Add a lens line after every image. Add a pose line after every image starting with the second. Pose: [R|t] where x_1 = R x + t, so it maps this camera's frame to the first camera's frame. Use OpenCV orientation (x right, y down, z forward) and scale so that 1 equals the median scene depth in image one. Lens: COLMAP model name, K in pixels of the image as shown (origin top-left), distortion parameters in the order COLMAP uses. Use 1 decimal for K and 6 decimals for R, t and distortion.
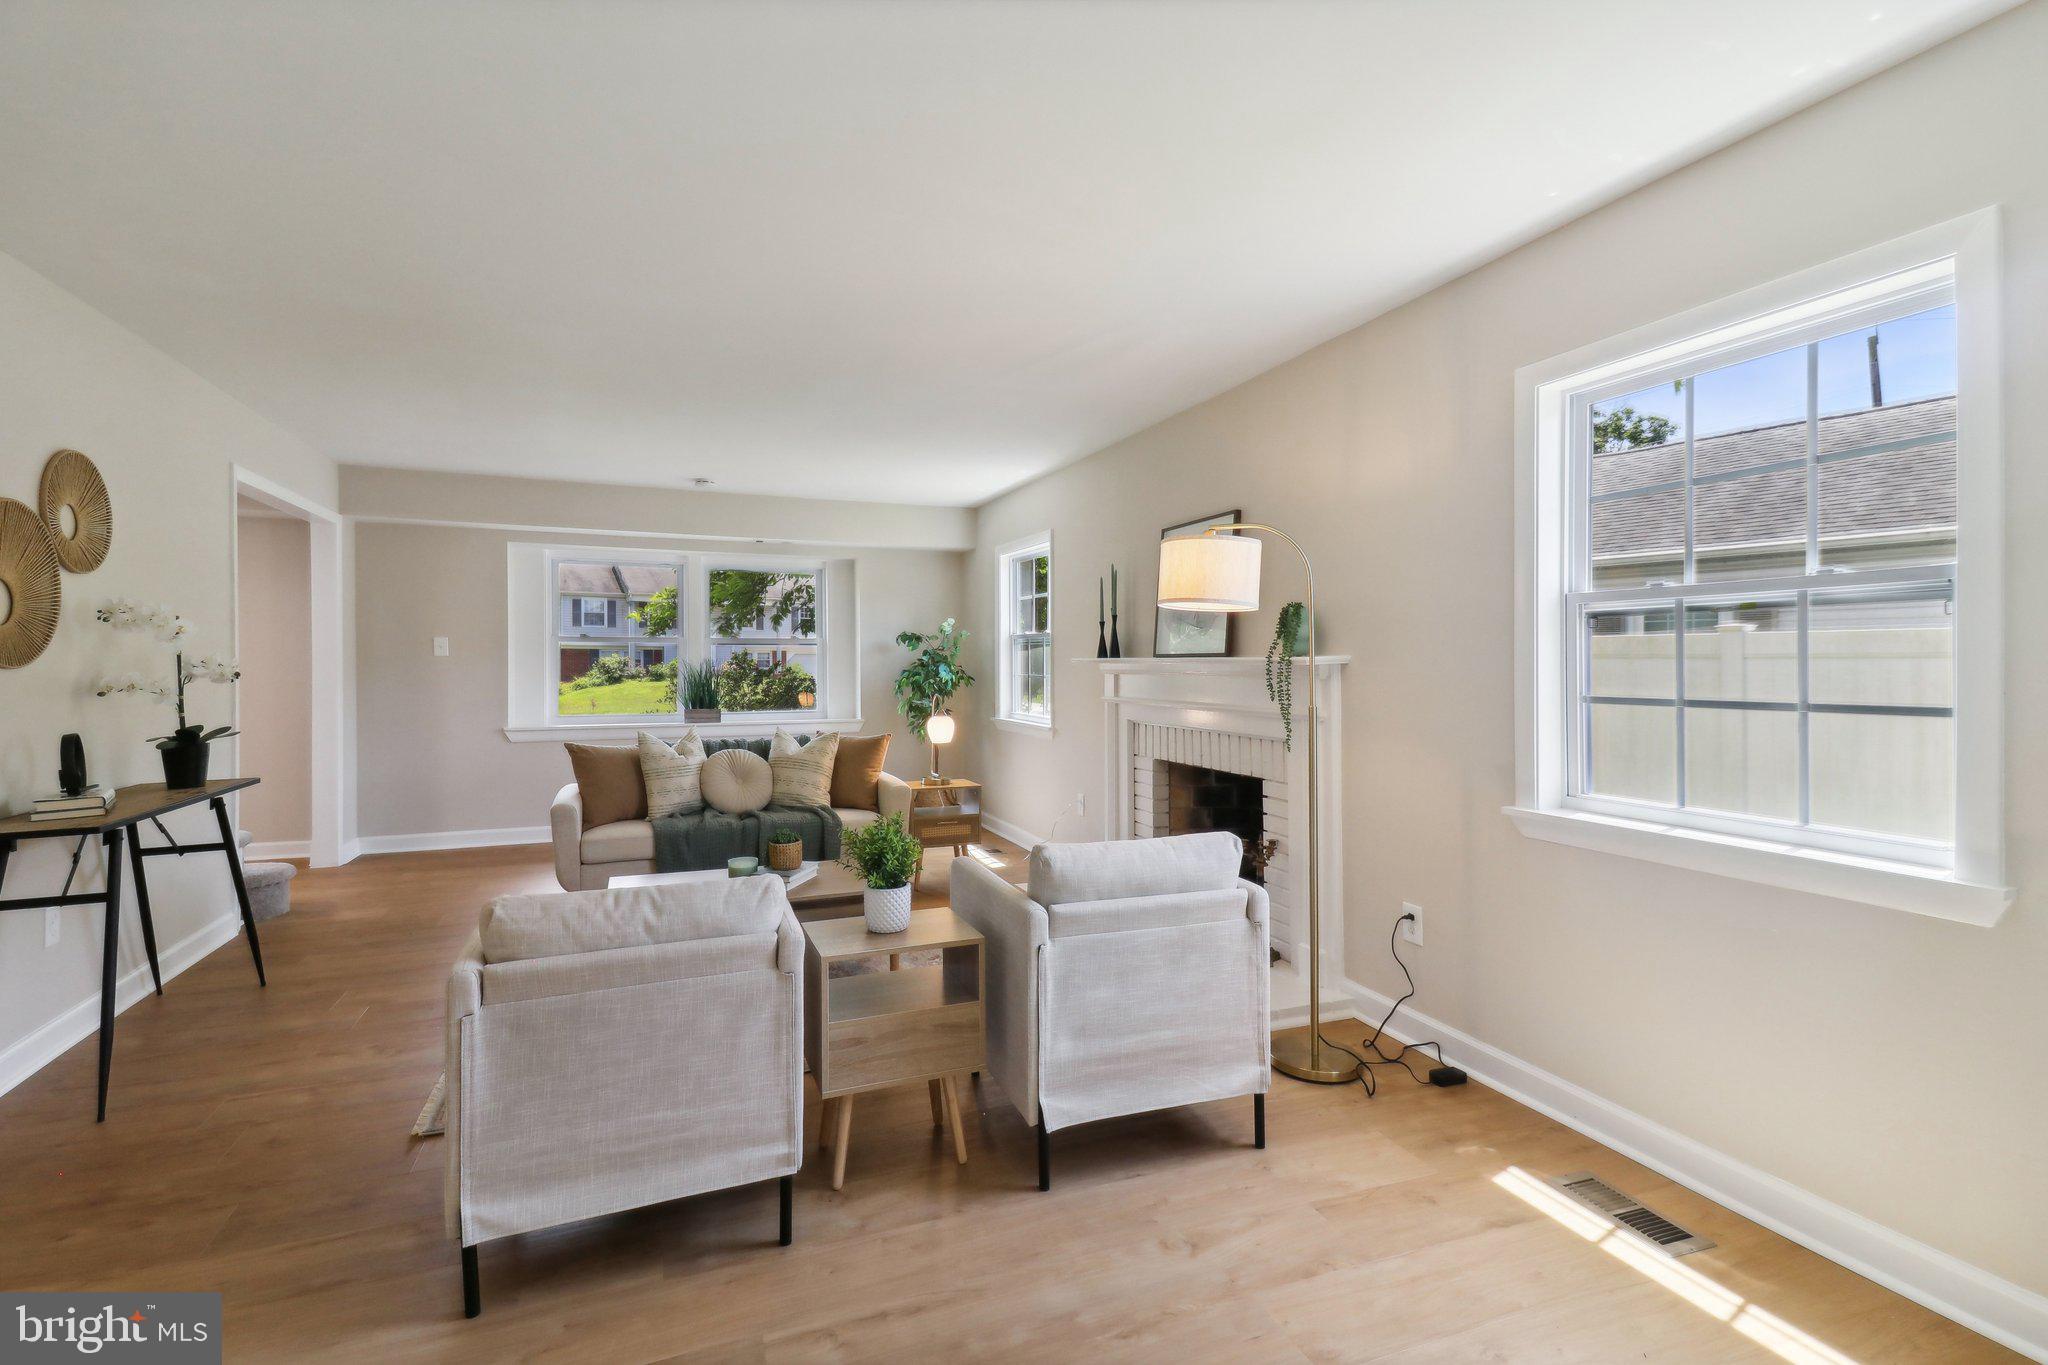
lens RADIAL K [[964.4, 0, 1038.0], [0, 964.4, 655.1], [0, 0, 1]] dist [0.045898, -0.016665]
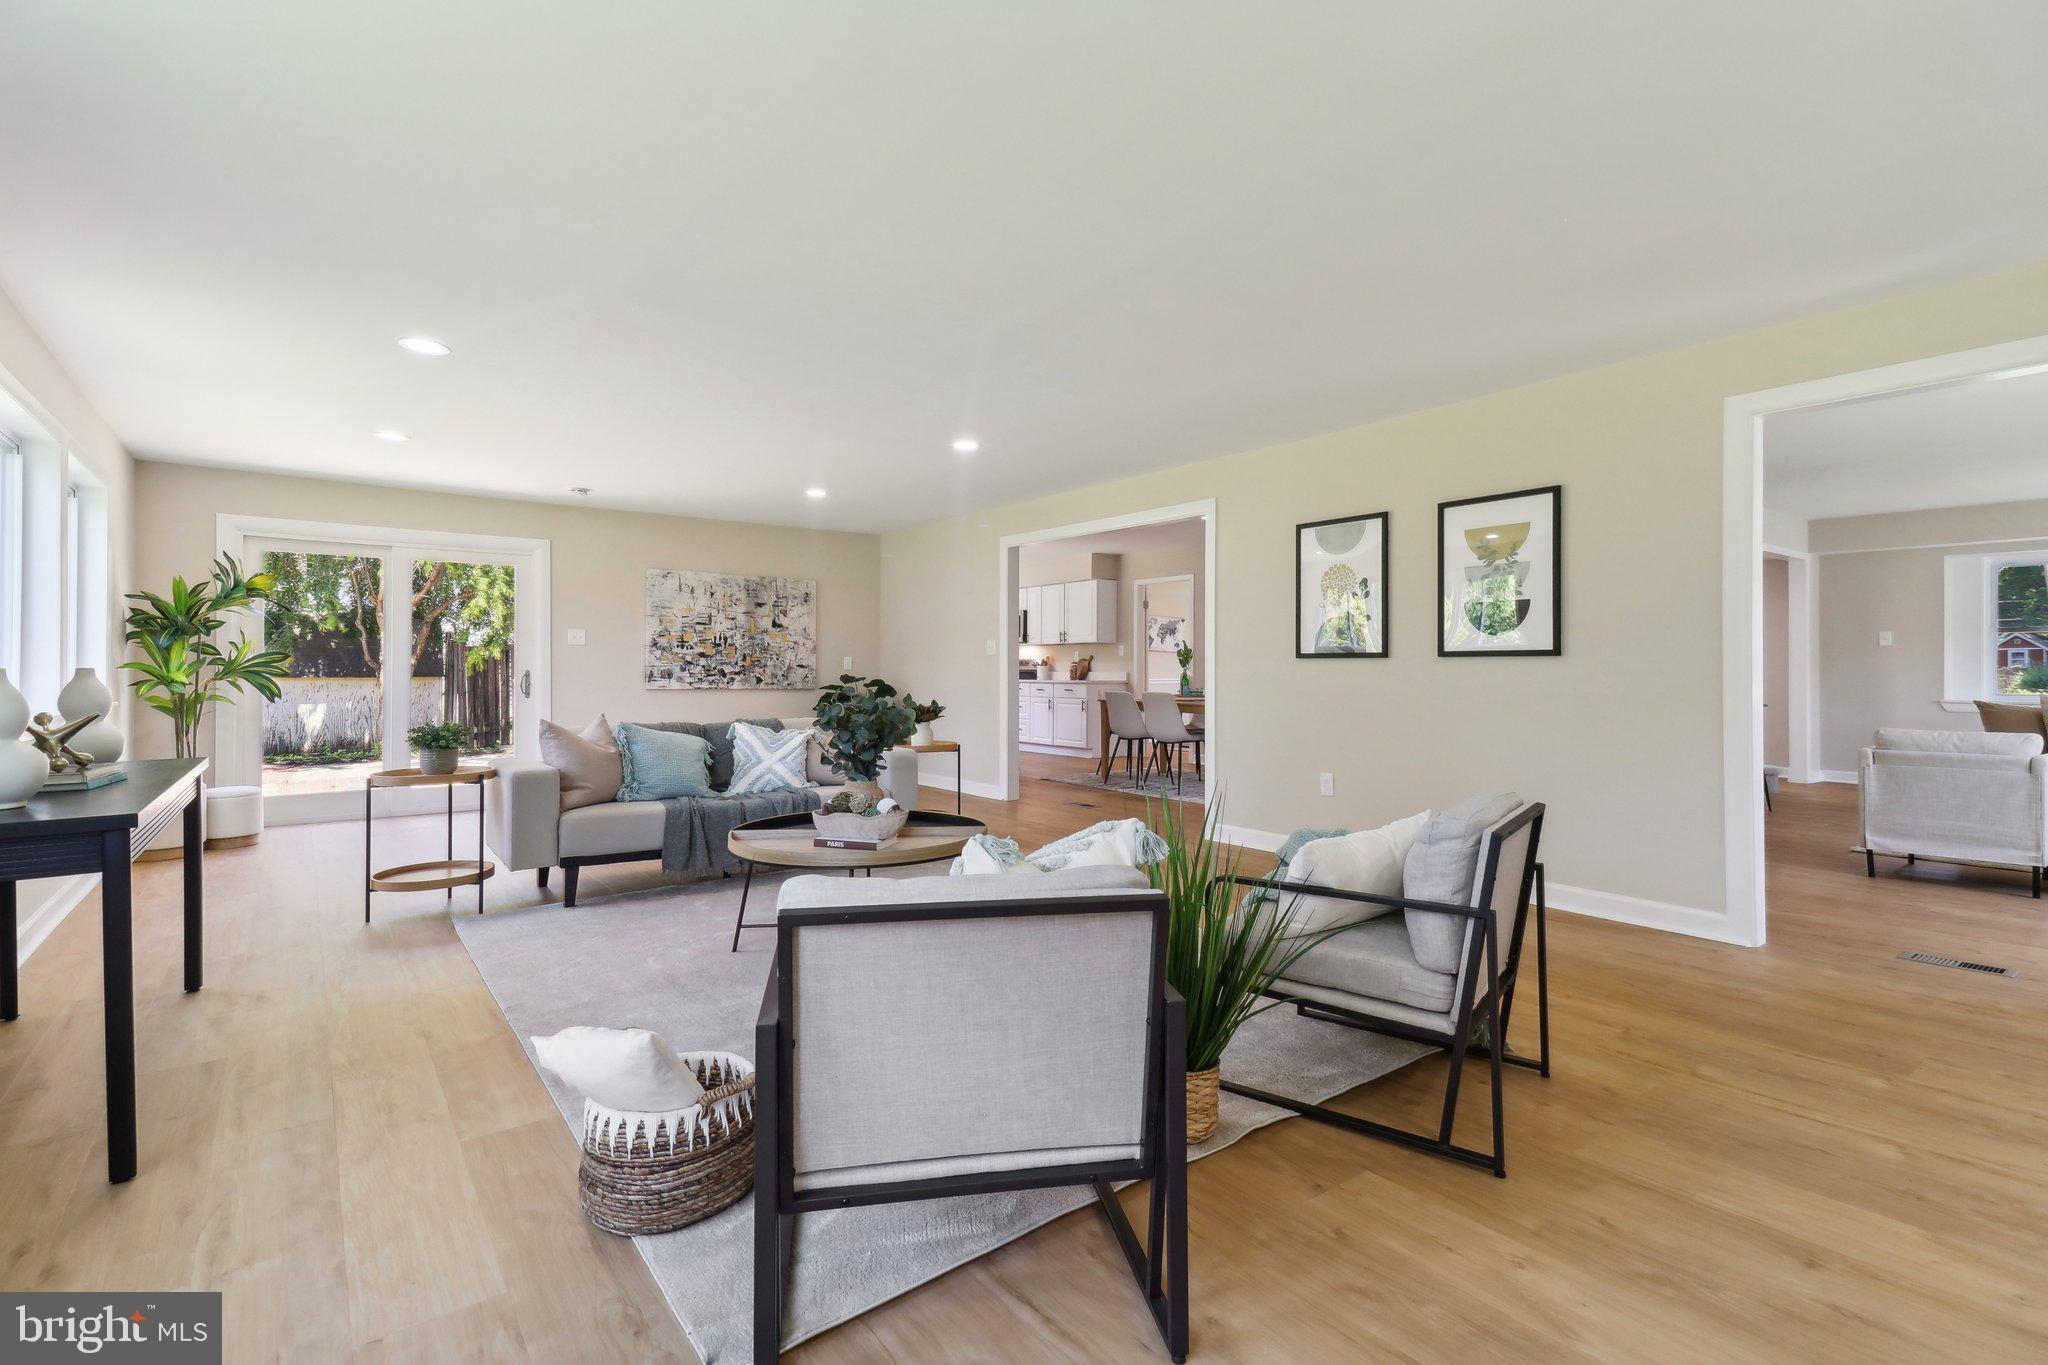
lens RADIAL K [[964.4, 0, 1013.1], [0, 964.4, 678.0], [0, 0, 1]] dist [0.045898, -0.016665]
pose [[0.275749, 0.008274, -0.961194, 0.518923], [0.007316, 0.999916, 0.010707, 0.030088], [0.961202, -0.009985, 0.275666, -0.753122]]
